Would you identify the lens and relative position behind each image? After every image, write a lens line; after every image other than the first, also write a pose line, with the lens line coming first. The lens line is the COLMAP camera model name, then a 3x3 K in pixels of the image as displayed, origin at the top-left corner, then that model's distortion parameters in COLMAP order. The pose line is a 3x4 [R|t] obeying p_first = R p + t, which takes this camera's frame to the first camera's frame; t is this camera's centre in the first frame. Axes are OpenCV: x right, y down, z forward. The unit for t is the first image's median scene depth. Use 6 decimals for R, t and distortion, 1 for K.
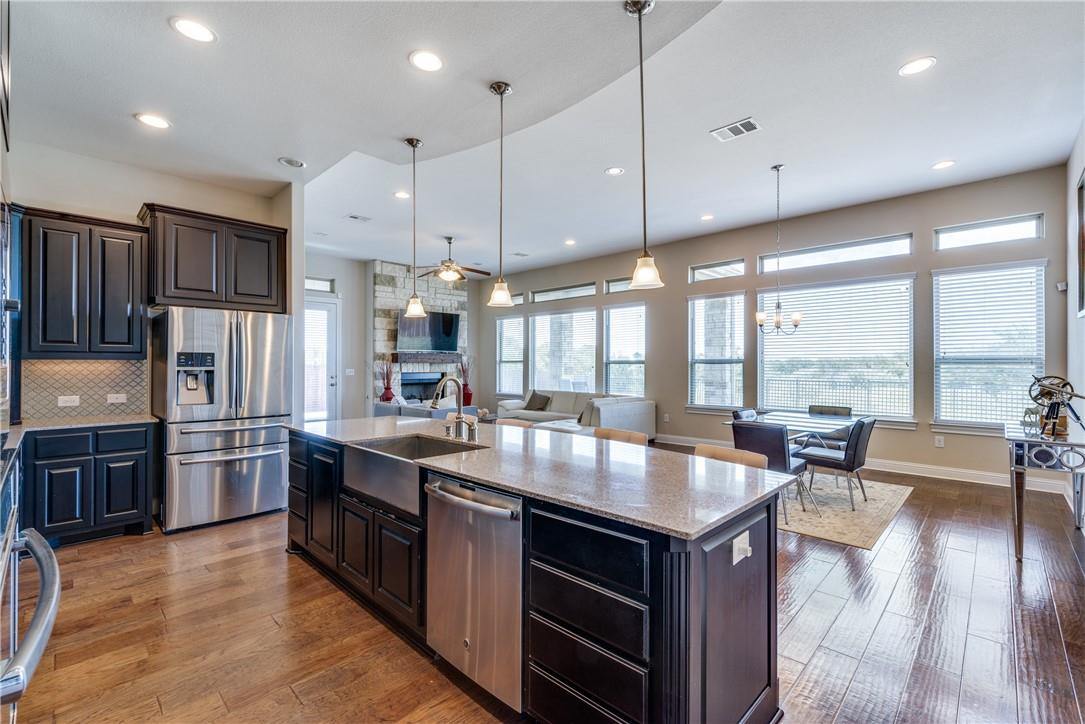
lens RADIAL K [[475.0, 0, 546.2], [0, 475.0, 363.6], [0, 0, 1]] dist [-0.000641, 0.000158]
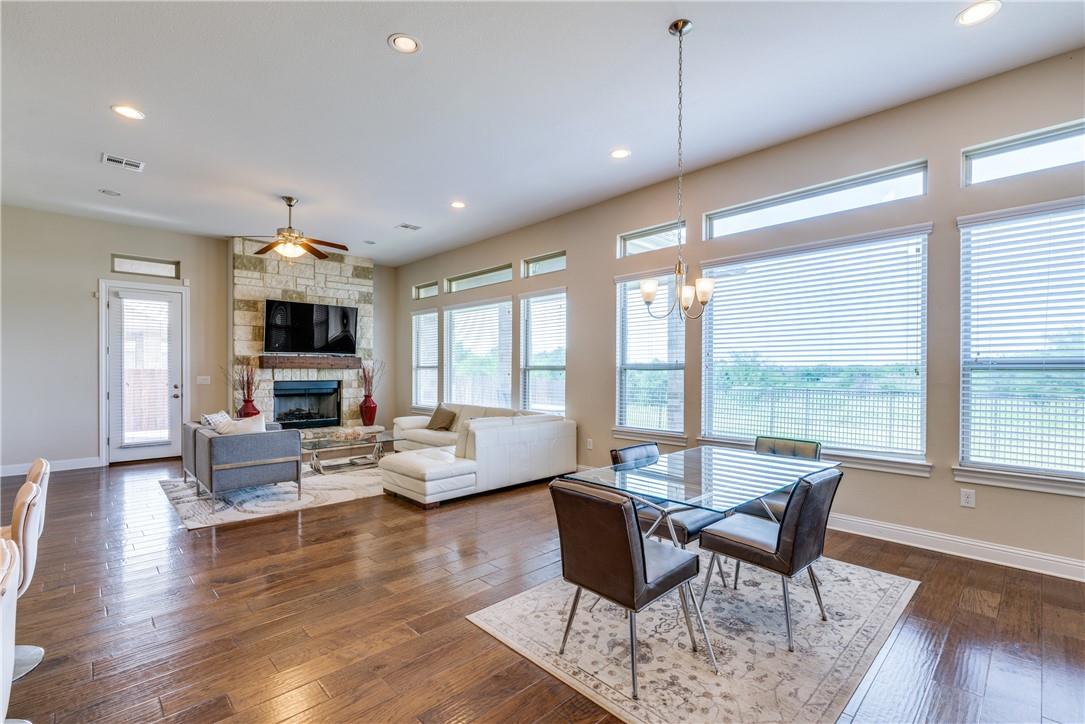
lens RADIAL K [[475.0, 0, 559.5], [0, 475.0, 375.5], [0, 0, 1]] dist [-0.000641, 0.000158]
pose [[0.999433, 0.002628, -0.033562, 0.204025], [-0.002291, 0.999946, 0.010090, 0.001125], [0.033587, -0.010007, 0.999386, 0.235466]]
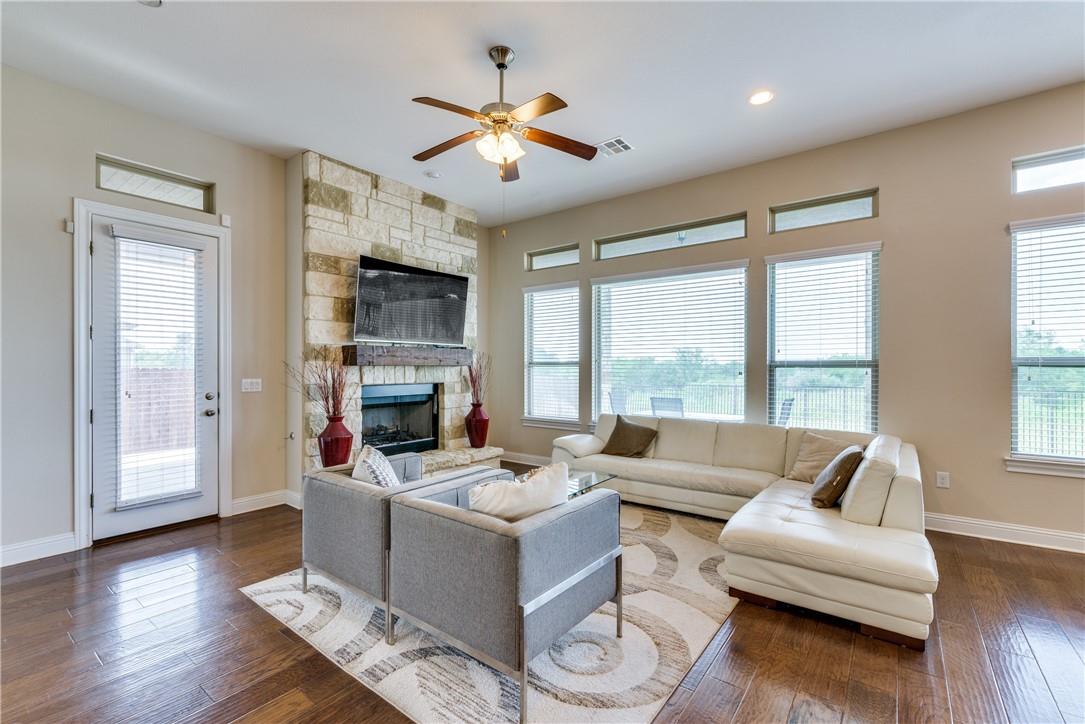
lens RADIAL K [[446.3, 0, 529.7], [0, 446.3, 370.9], [0, 0, 1]] dist [0.001943, -0.000525]
pose [[0.993396, -0.000882, 0.114732, -0.189458], [0.000057, 0.999974, 0.007195, 0.000822], [-0.114735, -0.007141, 0.993370, 0.528316]]
